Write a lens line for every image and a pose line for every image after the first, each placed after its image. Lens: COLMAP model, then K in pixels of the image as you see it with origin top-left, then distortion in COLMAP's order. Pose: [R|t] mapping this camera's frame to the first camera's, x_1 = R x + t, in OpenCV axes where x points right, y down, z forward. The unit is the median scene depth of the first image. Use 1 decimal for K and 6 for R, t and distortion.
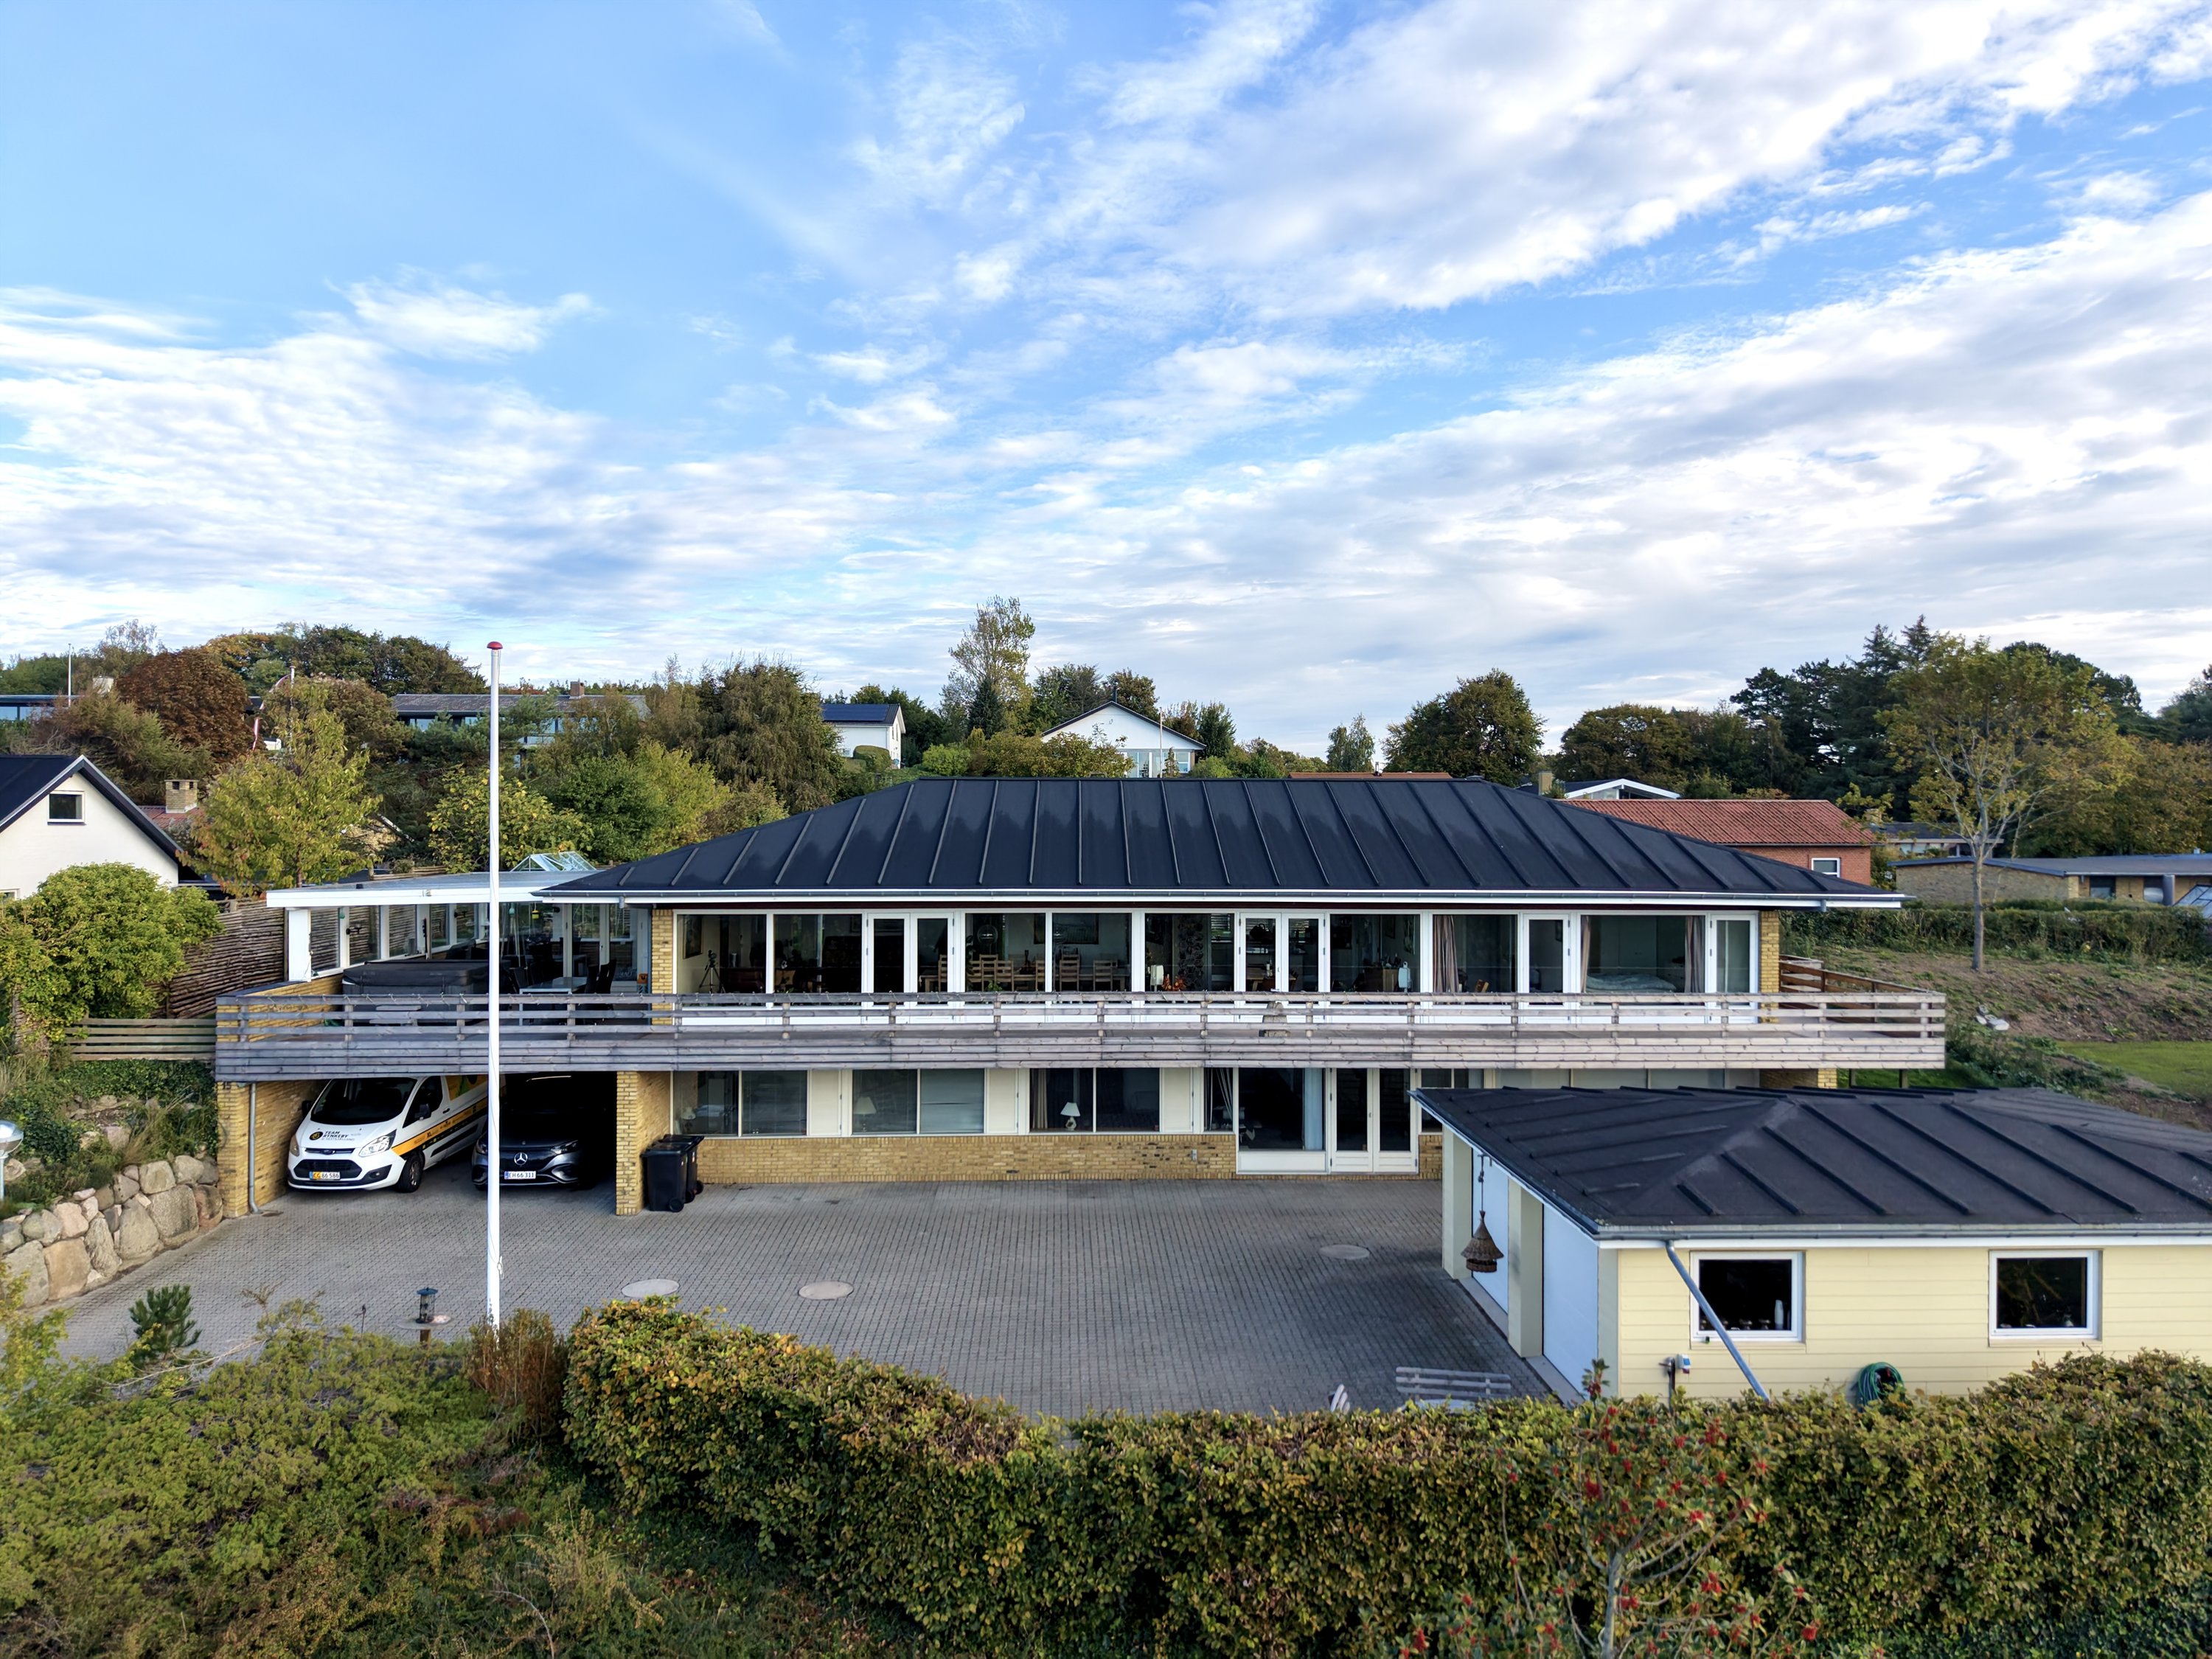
lens RADIAL K [[1489.9, 0, 1106.6], [0, 1489.9, 805.9], [0, 0, 1]] dist [0.083167, -0.098625]
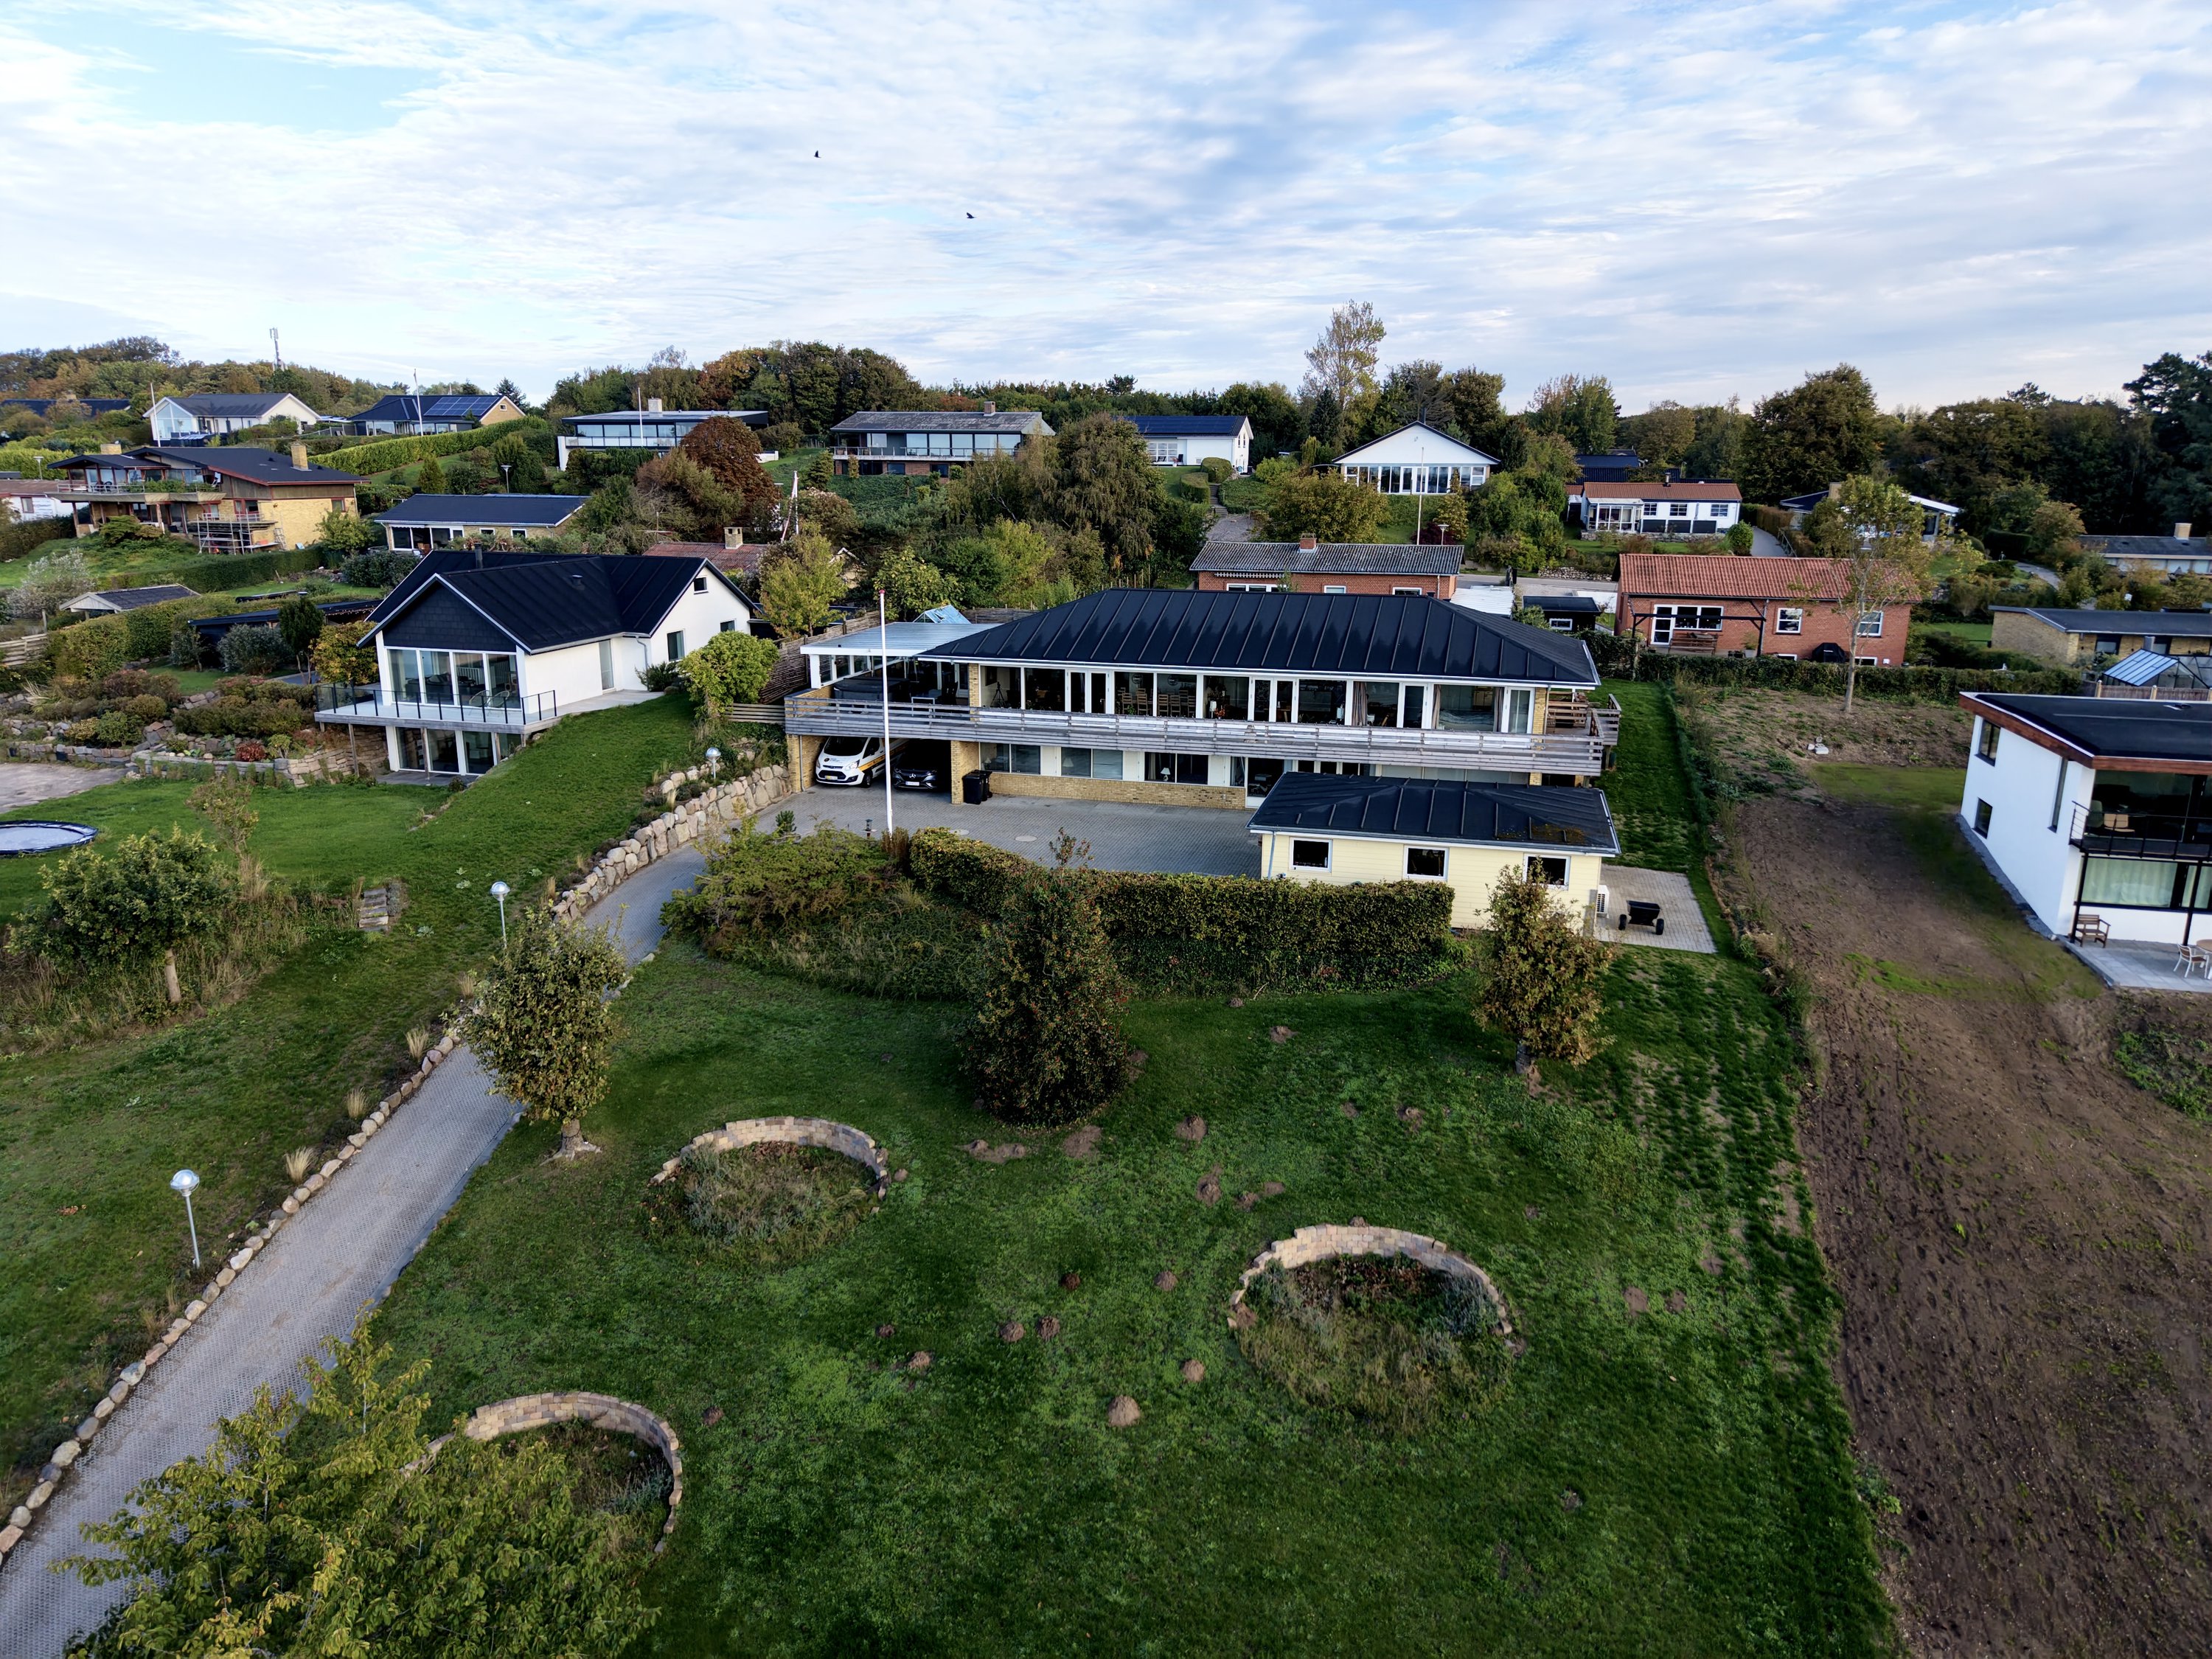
lens RADIAL K [[1489.9, 0, 1106.6], [0, 1489.9, 805.9], [0, 0, 1]] dist [0.083167, -0.098625]
pose [[0.960226, 0.069116, -0.270533, 0.450506], [-0.003836, 0.972054, 0.234727, -0.222821], [0.279196, -0.224353, 0.933657, -0.907994]]
